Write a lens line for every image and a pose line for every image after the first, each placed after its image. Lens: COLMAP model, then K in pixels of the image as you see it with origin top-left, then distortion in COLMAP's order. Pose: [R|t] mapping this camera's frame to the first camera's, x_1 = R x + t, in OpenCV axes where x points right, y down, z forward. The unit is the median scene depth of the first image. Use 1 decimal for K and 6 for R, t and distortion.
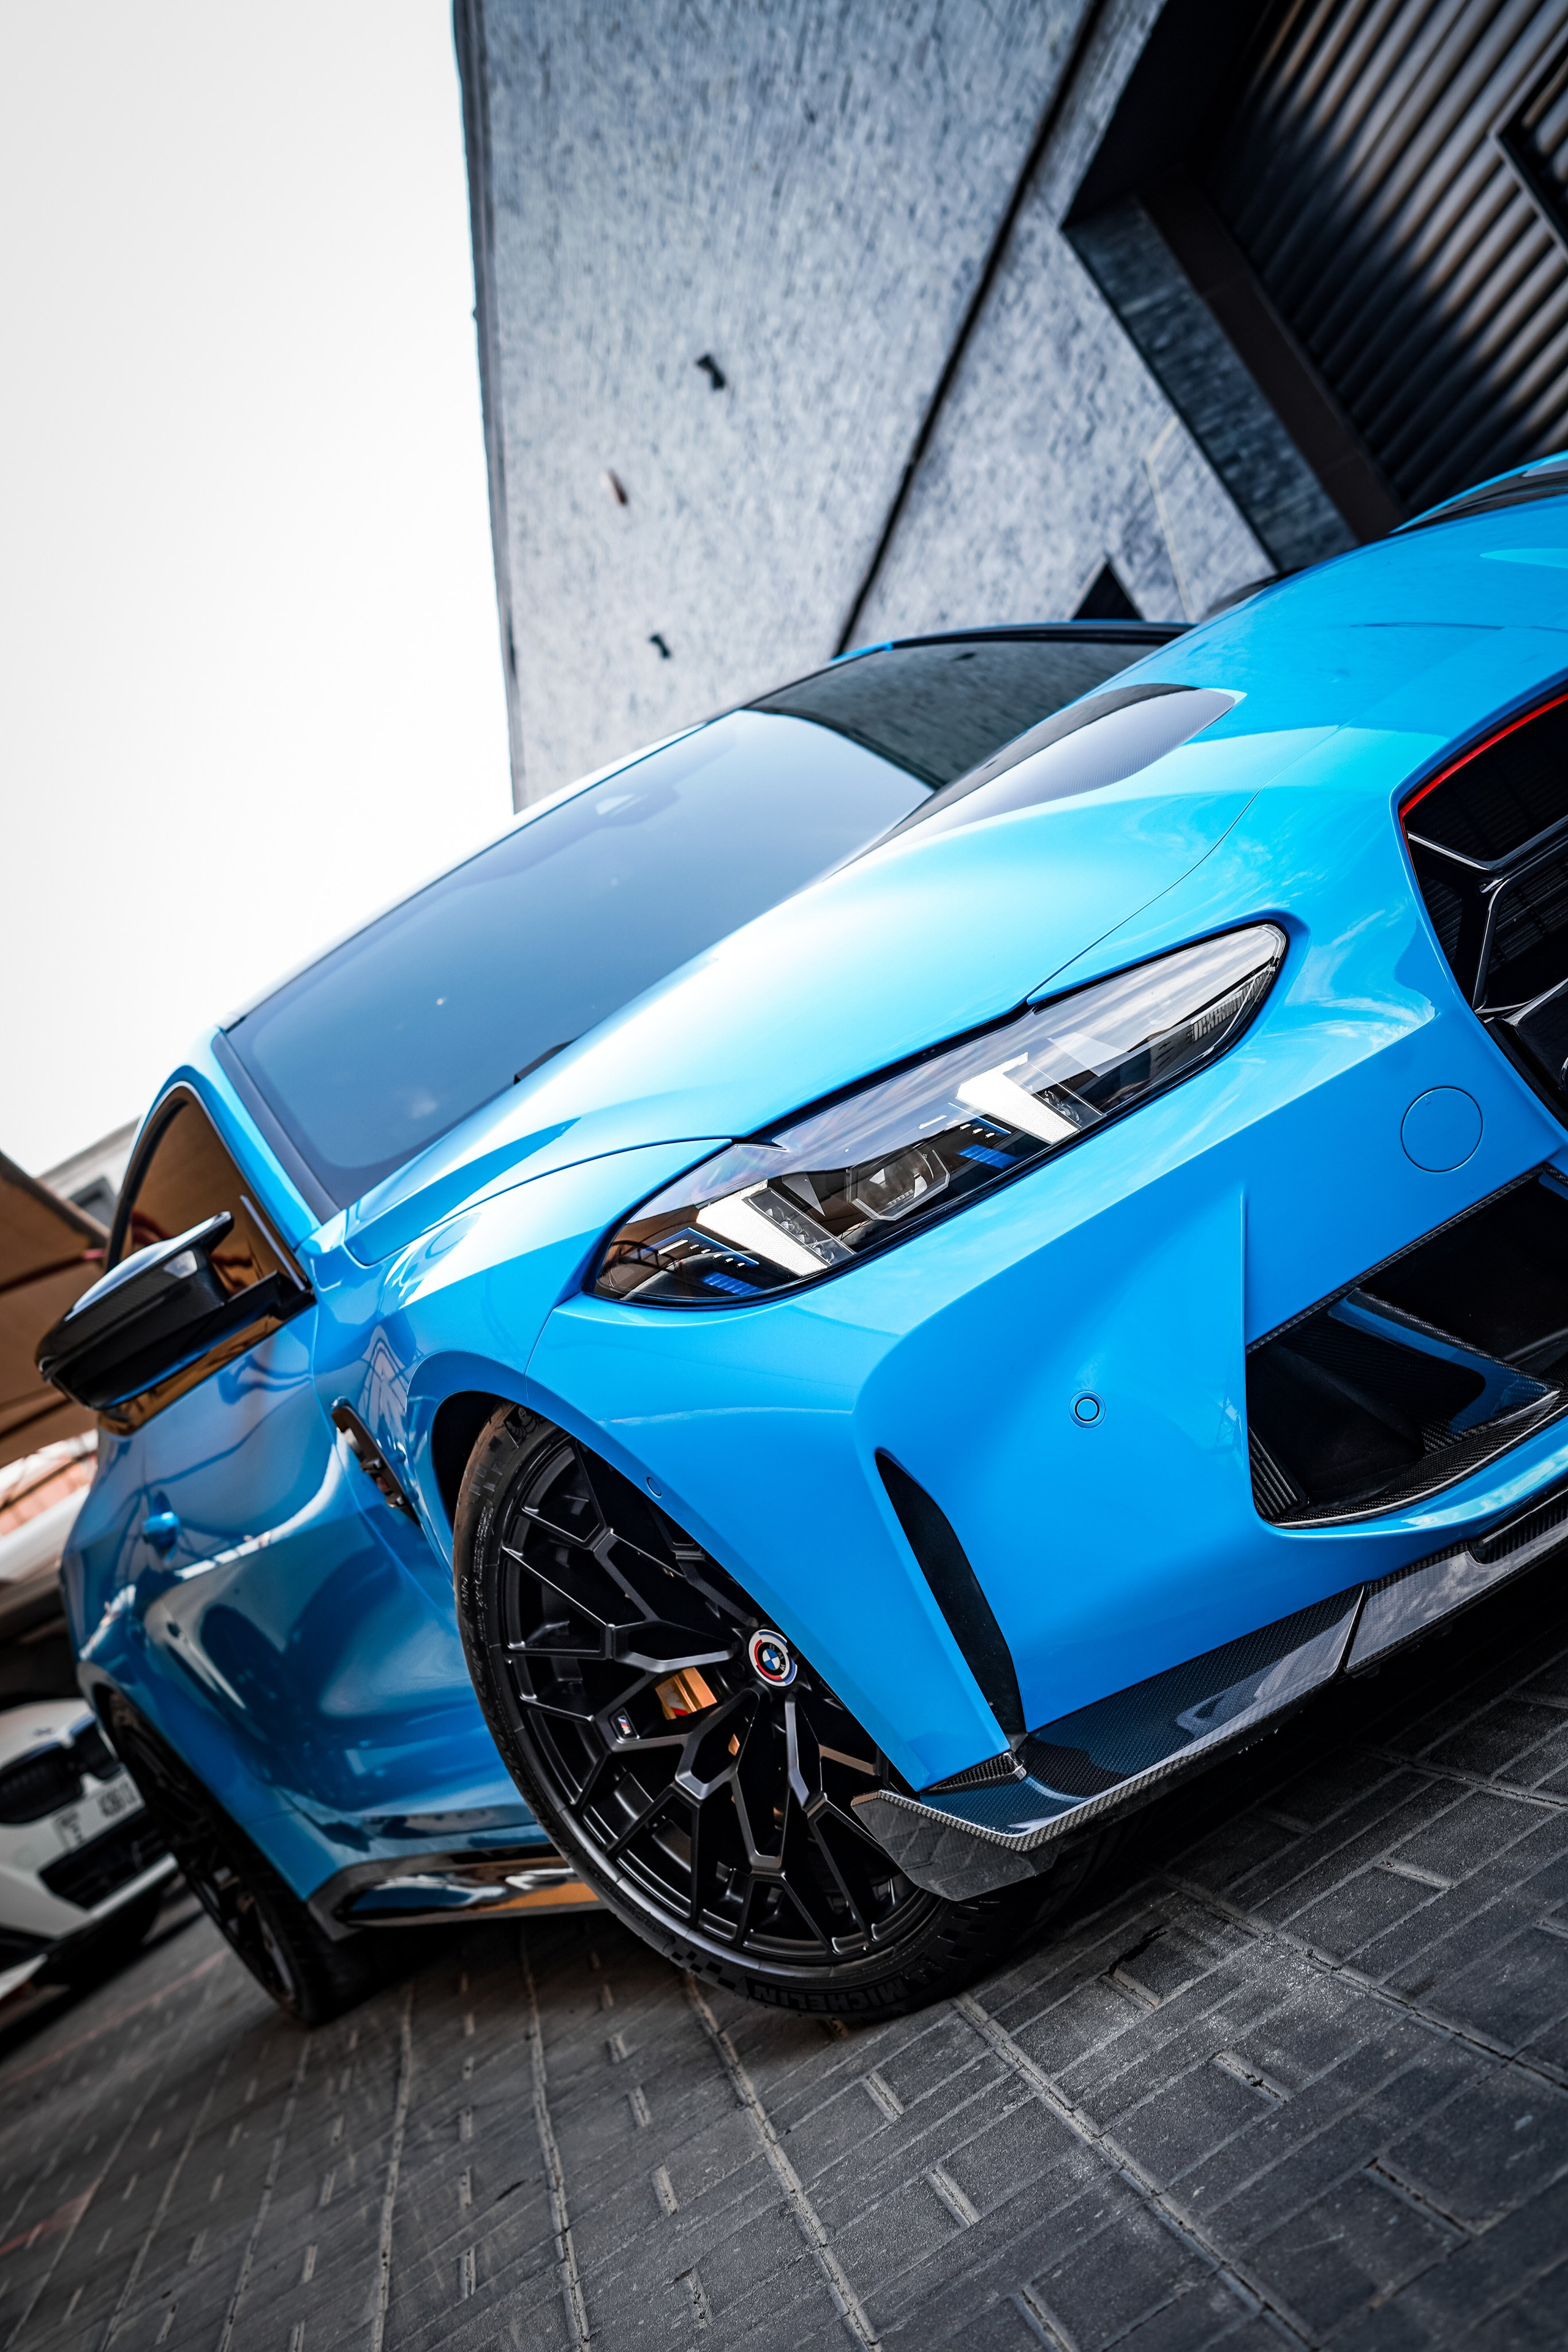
lens RADIAL K [[3455.0, 0, 790.1], [0, 3455.0, 1178.9], [0, 0, 1]] dist [-0.020919, 0.000000]
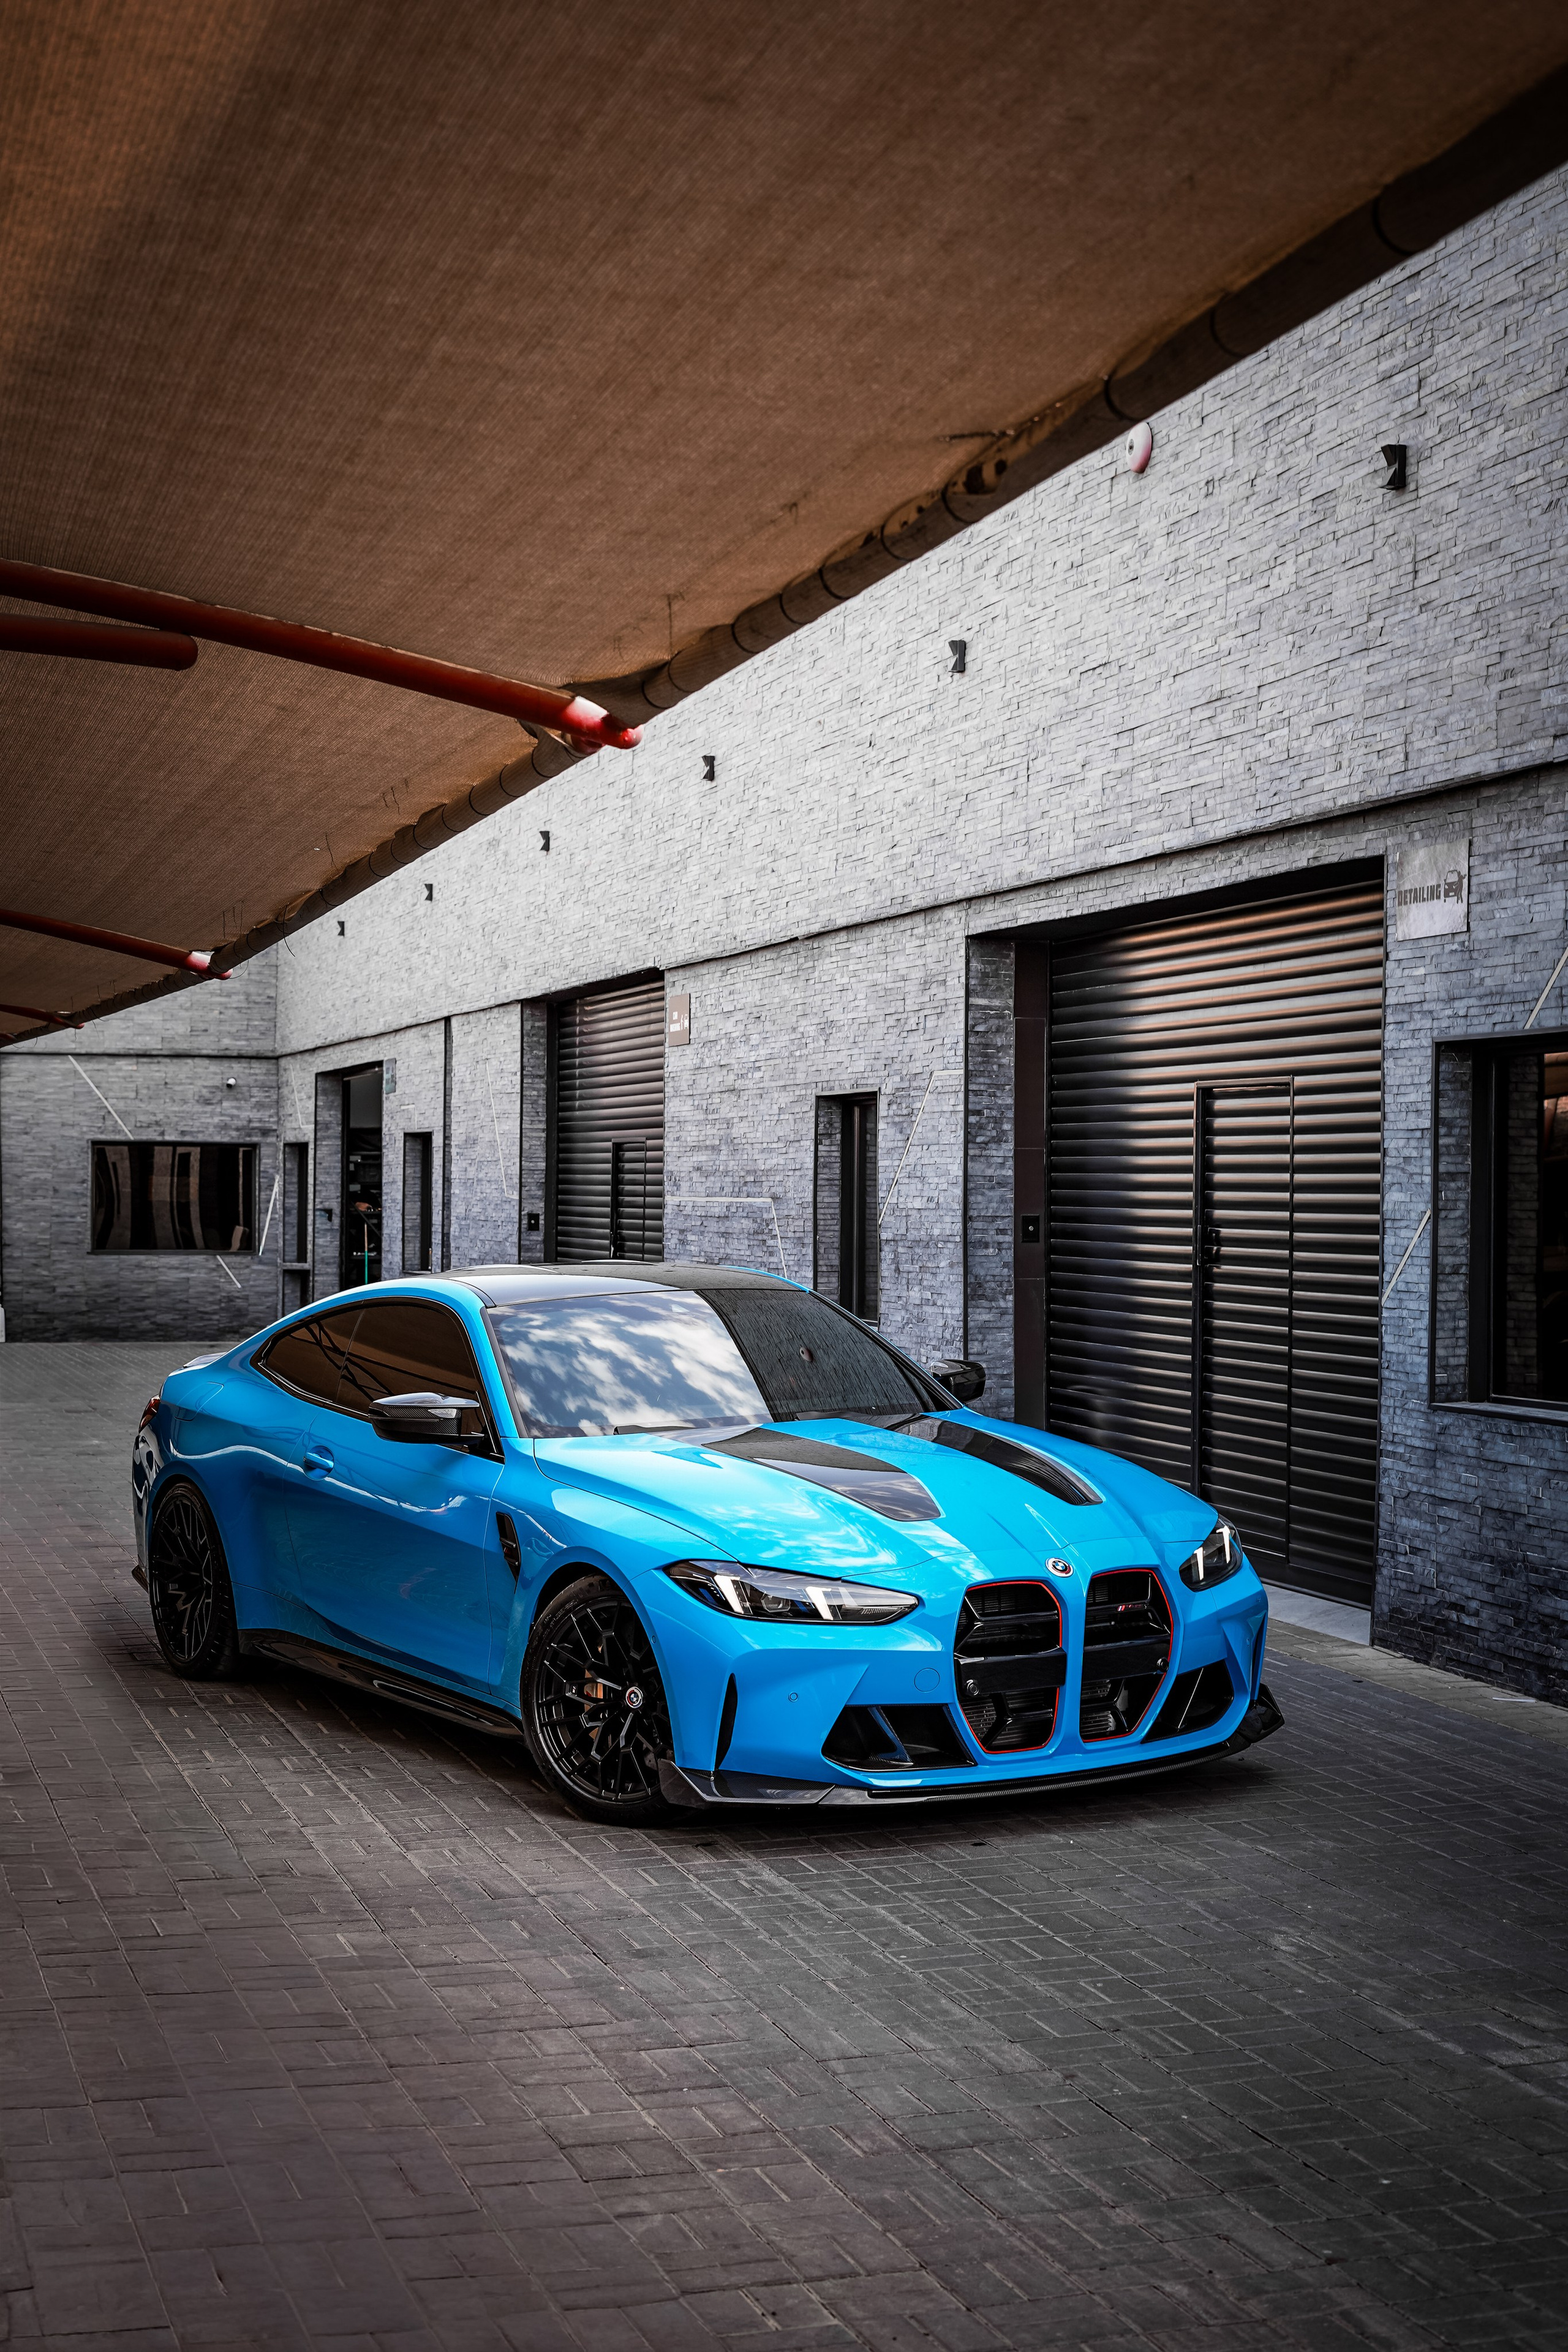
lens RADIAL K [[3455.0, 0, 781.3], [0, 3455.0, 1174.3], [0, 0, 1]] dist [-0.020919, 0.000000]
pose [[0.830156, 0.534672, 0.158010, -0.605410], [-0.533720, 0.844058, -0.052045, -0.150530], [-0.161197, -0.041128, 0.986065, -1.900633]]
